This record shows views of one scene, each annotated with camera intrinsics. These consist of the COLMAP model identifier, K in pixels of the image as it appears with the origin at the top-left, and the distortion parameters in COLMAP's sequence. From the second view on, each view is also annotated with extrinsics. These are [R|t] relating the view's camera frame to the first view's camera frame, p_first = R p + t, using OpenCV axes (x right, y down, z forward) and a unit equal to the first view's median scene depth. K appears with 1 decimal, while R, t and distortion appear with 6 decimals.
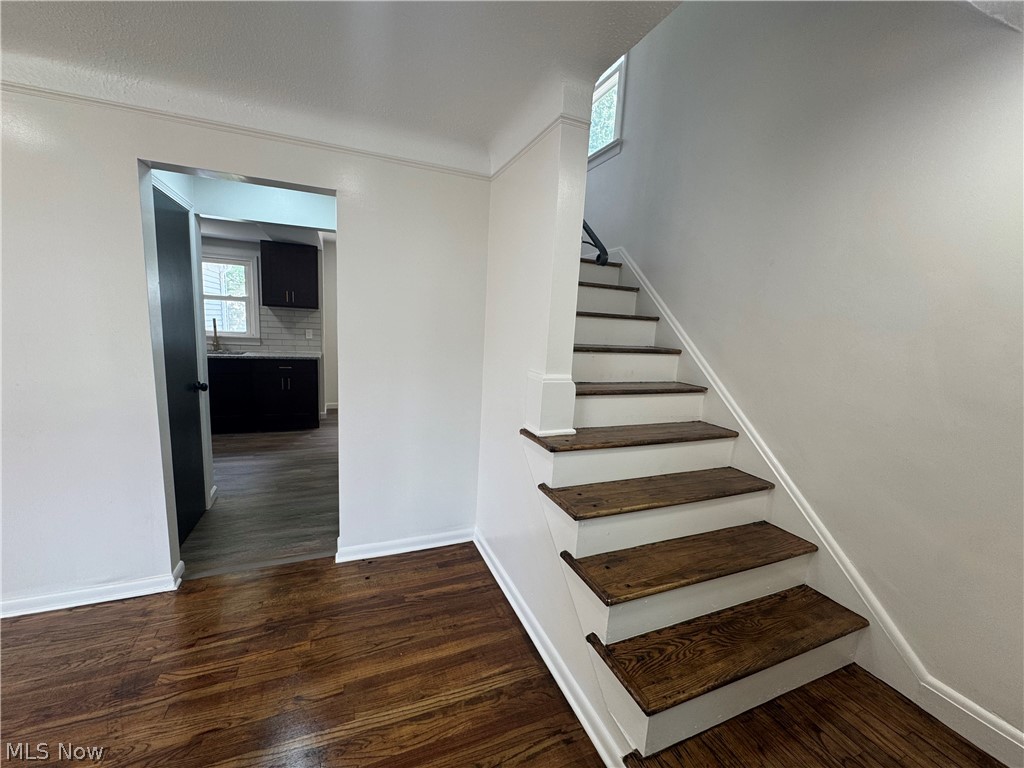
lens RADIAL K [[408.9, 0, 505.8], [0, 408.9, 381.3], [0, 0, 1]] dist [0.000116, -0.000966]
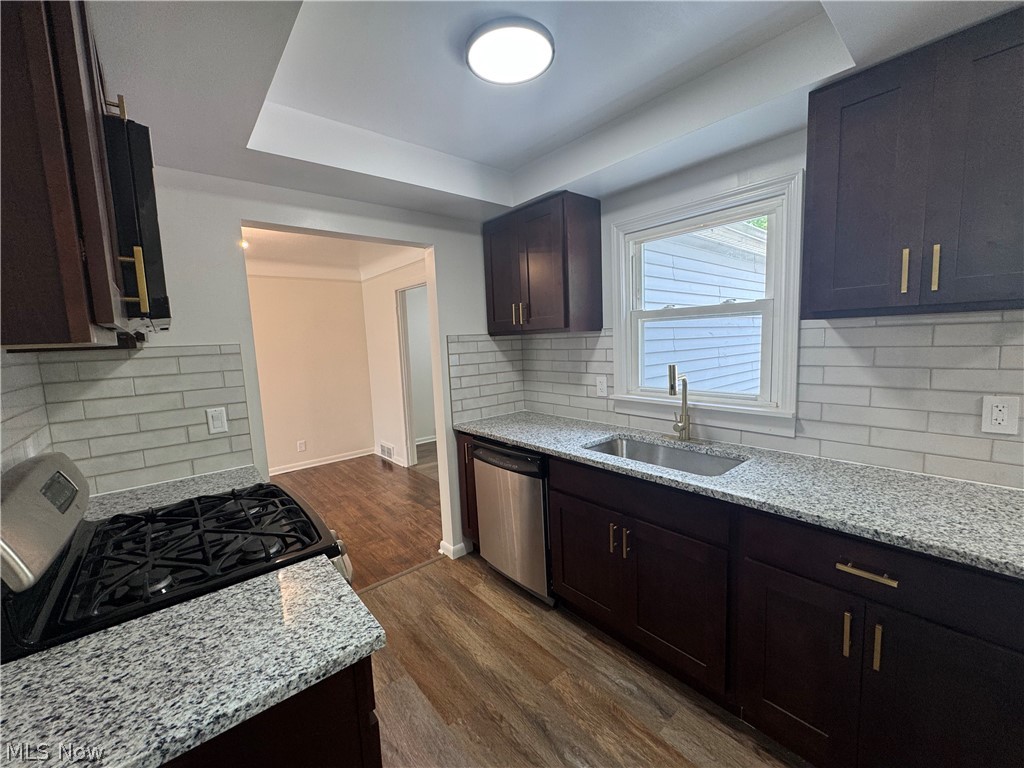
lens RADIAL K [[408.9, 0, 508.8], [0, 408.9, 383.0], [0, 0, 1]] dist [0.000116, -0.000966]
pose [[0.312093, 0.042349, -0.949107, -0.889479], [-0.082185, 0.996465, 0.017437, -0.299538], [0.946490, 0.072560, 0.314470, 1.671672]]
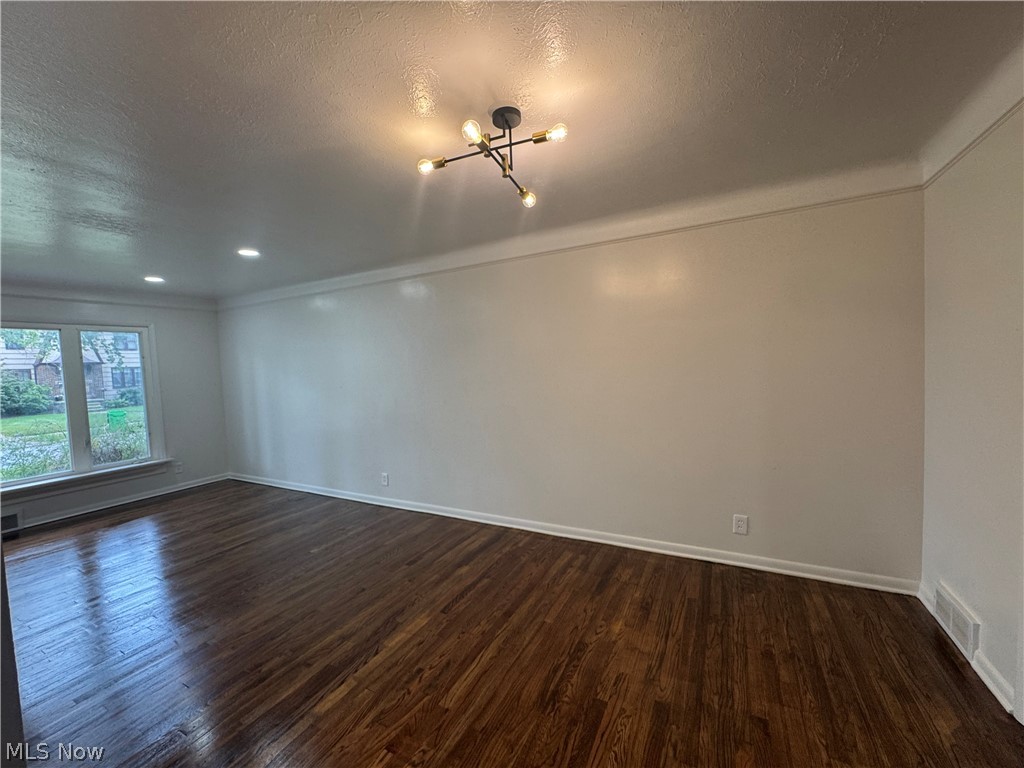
lens RADIAL K [[408.9, 0, 510.0], [0, 408.9, 386.9], [0, 0, 1]] dist [0.000116, -0.000966]
pose [[-0.764609, 0.015309, -0.644312, -2.116418], [-0.091793, 0.986939, 0.132381, -0.341213], [0.637924, 0.160363, -0.753218, 1.751999]]
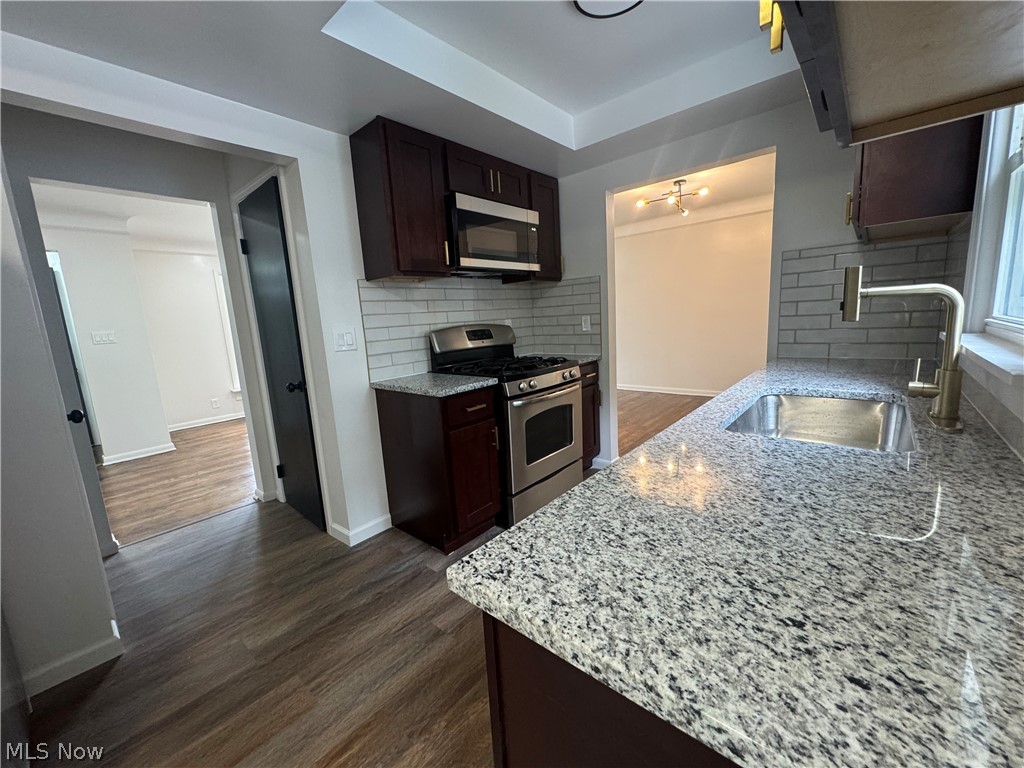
lens RADIAL K [[408.9, 0, 513.3], [0, 408.9, 385.5], [0, 0, 1]] dist [0.000116, -0.000966]
pose [[-0.888500, 0.082435, -0.451411, -1.006034], [-0.050363, 0.960270, 0.274489, -0.329869], [0.456104, 0.266618, -0.849049, 2.572363]]
